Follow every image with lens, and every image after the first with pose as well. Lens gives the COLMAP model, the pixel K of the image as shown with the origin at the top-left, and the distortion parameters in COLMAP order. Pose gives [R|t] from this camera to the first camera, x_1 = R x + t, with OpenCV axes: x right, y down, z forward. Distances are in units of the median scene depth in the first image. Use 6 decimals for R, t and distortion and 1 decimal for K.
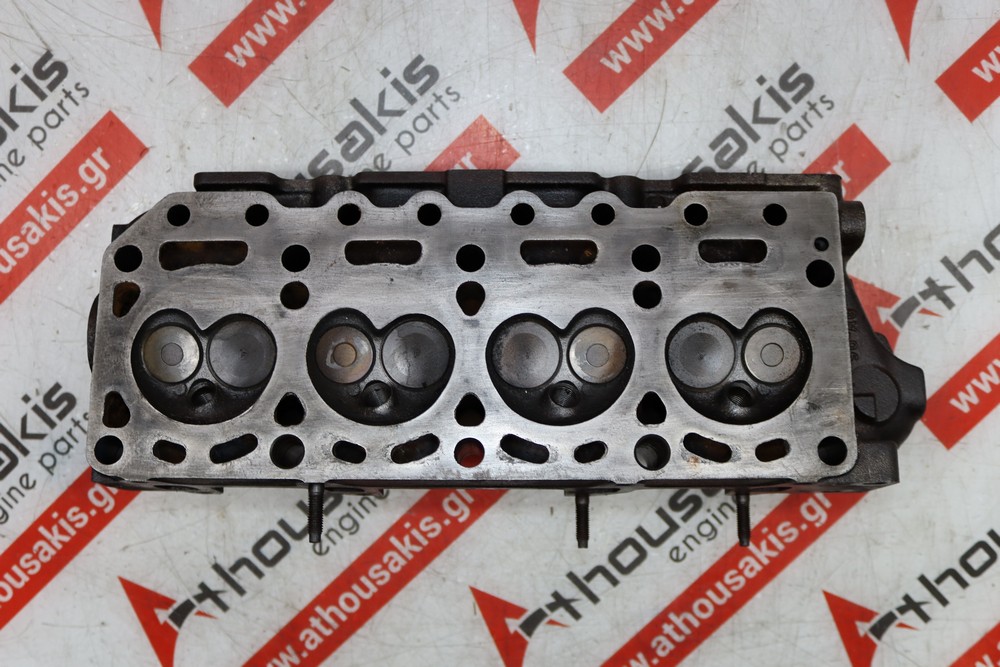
lens RADIAL K [[1128.0, 0, 501.1], [0, 1128.0, 335.2], [0, 0, 1]] dist [-0.050954, 0.000000]
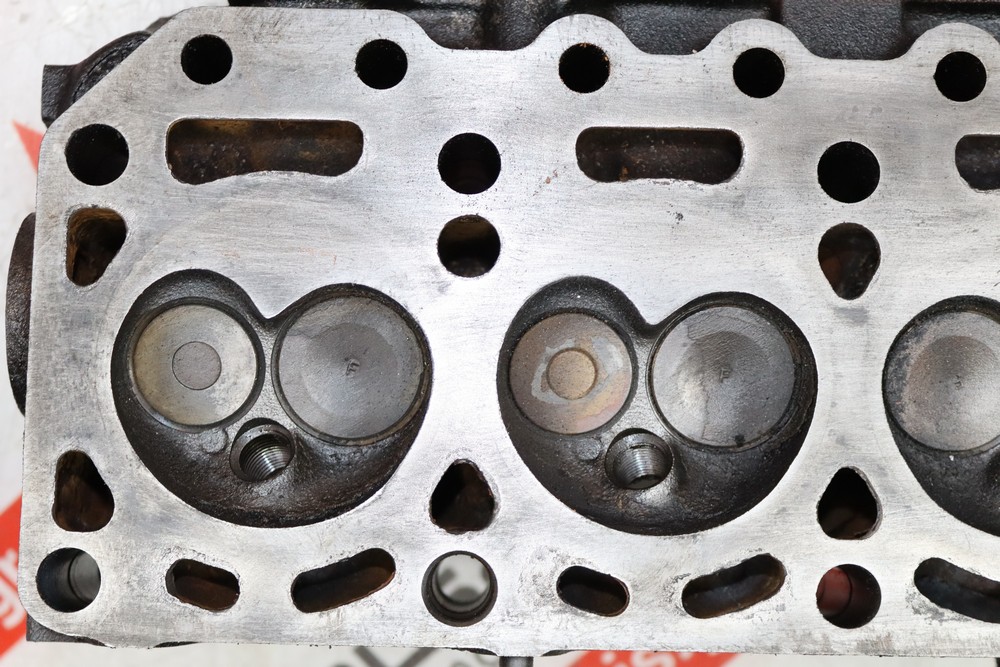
lens RADIAL K [[1686.8, 0, 502.0], [0, 1686.8, 333.3], [0, 0, 1]] dist [0.040878, 0.000000]
pose [[0.999215, 0.018796, 0.034869, -0.192661], [-0.023037, 0.991823, 0.125526, -0.086755], [-0.032224, -0.126231, 0.991477, 0.309654]]
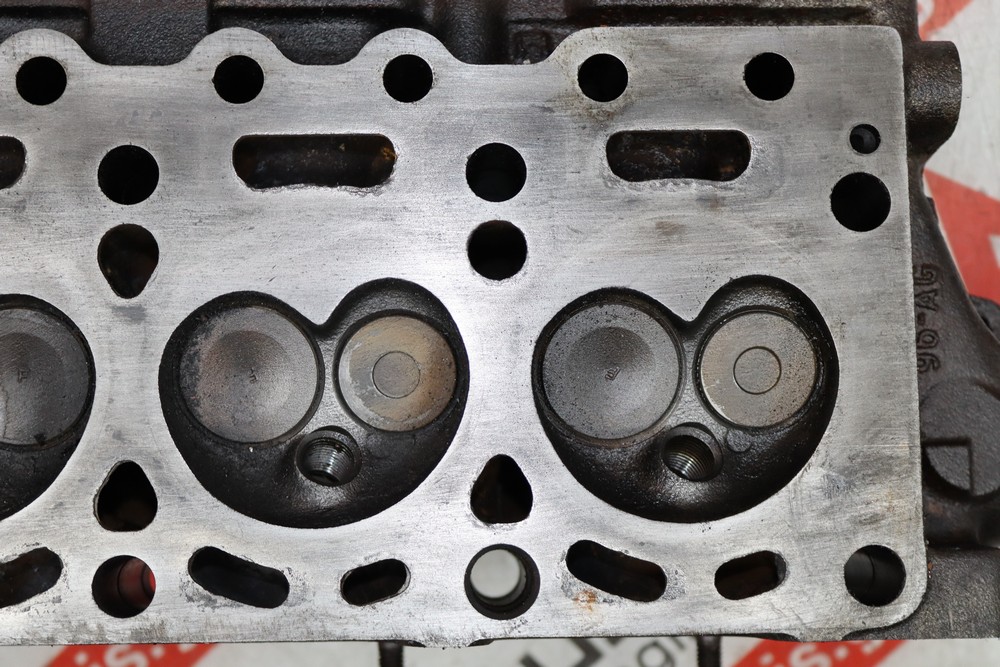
lens RADIAL K [[1686.8, 0, 504.9], [0, 1686.8, 328.7], [0, 0, 1]] dist [0.040878, 0.000000]
pose [[0.999824, -0.008817, 0.016589, 0.120200], [0.006772, 0.992808, 0.119530, -0.088356], [-0.017524, -0.119396, 0.992692, 0.280711]]
